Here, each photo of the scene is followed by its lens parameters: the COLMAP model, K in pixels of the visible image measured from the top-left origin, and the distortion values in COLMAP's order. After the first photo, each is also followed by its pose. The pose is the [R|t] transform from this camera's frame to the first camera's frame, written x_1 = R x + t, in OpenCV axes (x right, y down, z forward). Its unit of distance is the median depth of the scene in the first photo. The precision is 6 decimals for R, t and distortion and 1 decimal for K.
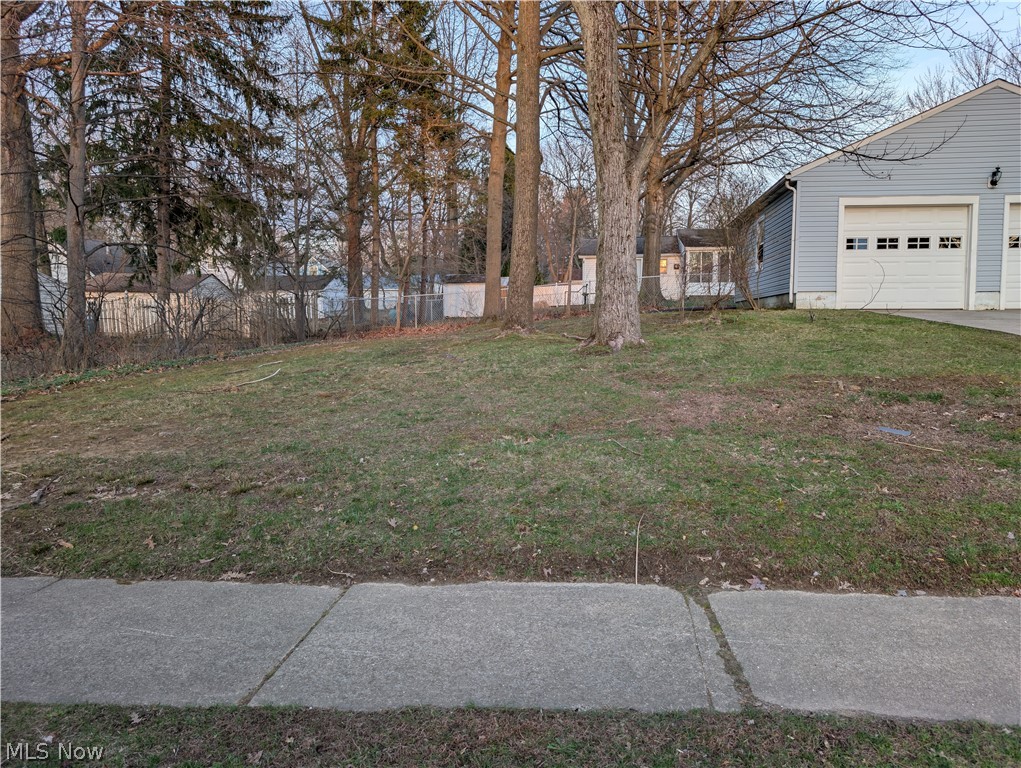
lens RADIAL K [[742.9, 0, 524.0], [0, 742.9, 382.7], [0, 0, 1]] dist [0.035681, -0.022749]
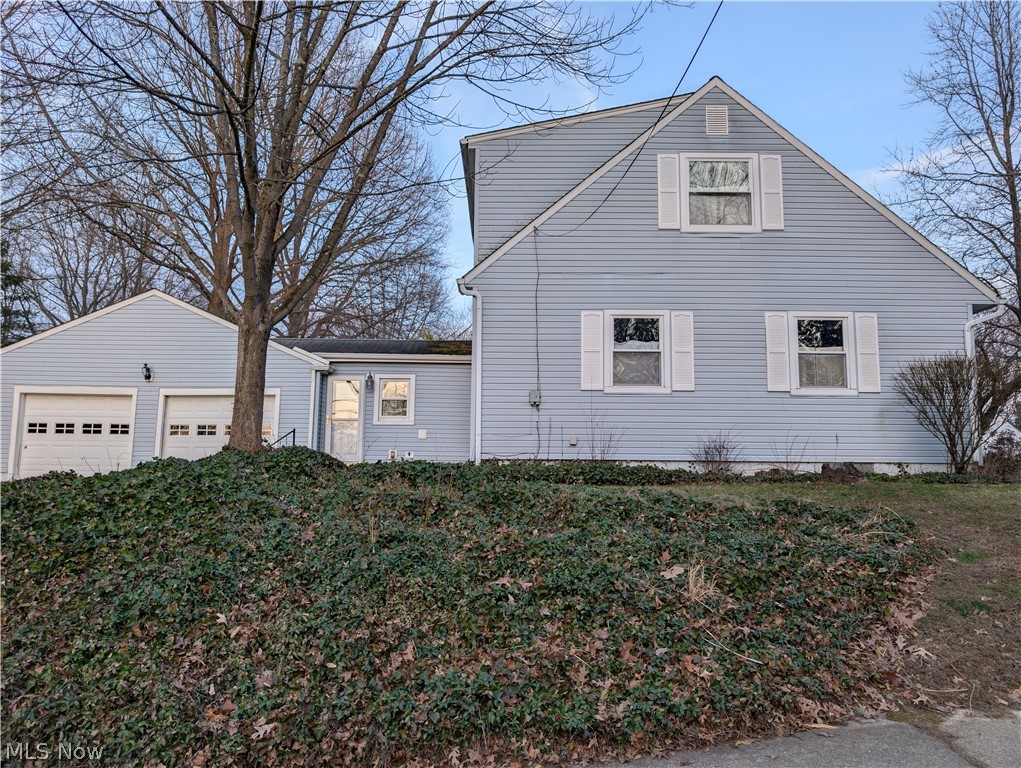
lens RADIAL K [[729.0, 0, 510.5], [0, 729.0, 384.0], [0, 0, 1]] dist [0.031290, -0.004885]
pose [[0.993690, 0.025116, 0.109314, 1.067904], [-0.001498, 0.977491, -0.210971, -0.028044], [-0.112152, 0.209476, 0.971361, -0.117898]]
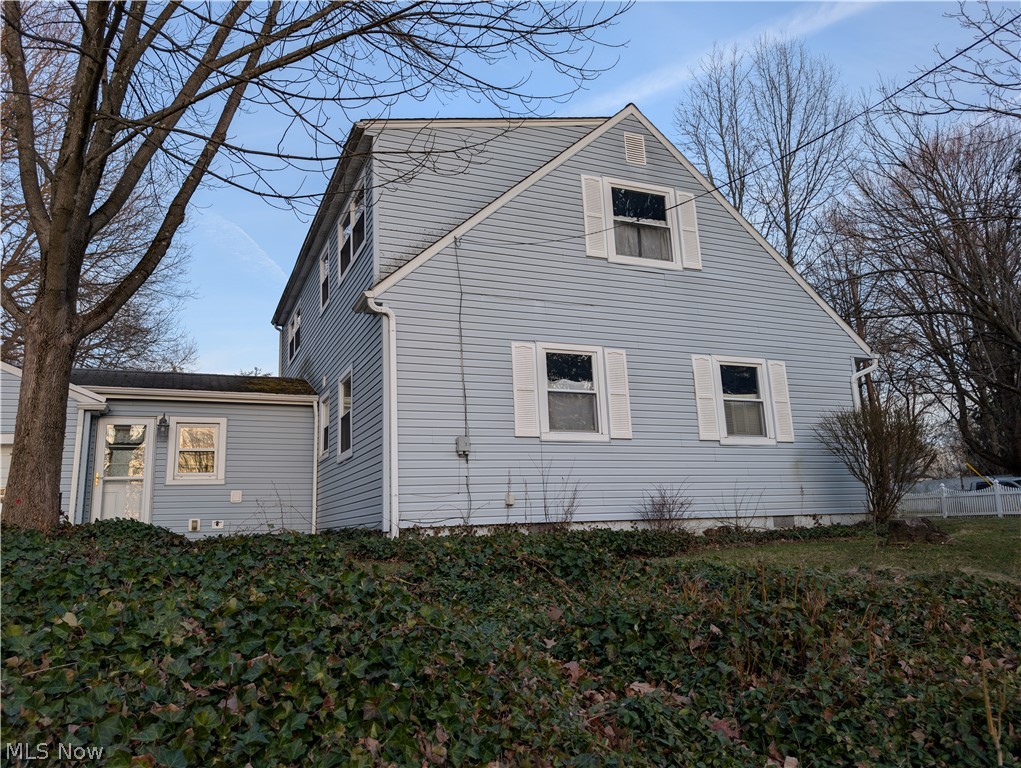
lens RADIAL K [[731.0, 0, 491.5], [0, 731.0, 372.4], [0, 0, 1]] dist [0.038564, -0.003866]
pose [[0.875710, 0.075290, 0.476932, 0.894837], [0.072721, 0.955934, -0.284432, -0.060027], [-0.477330, 0.283763, 0.831646, 0.097570]]
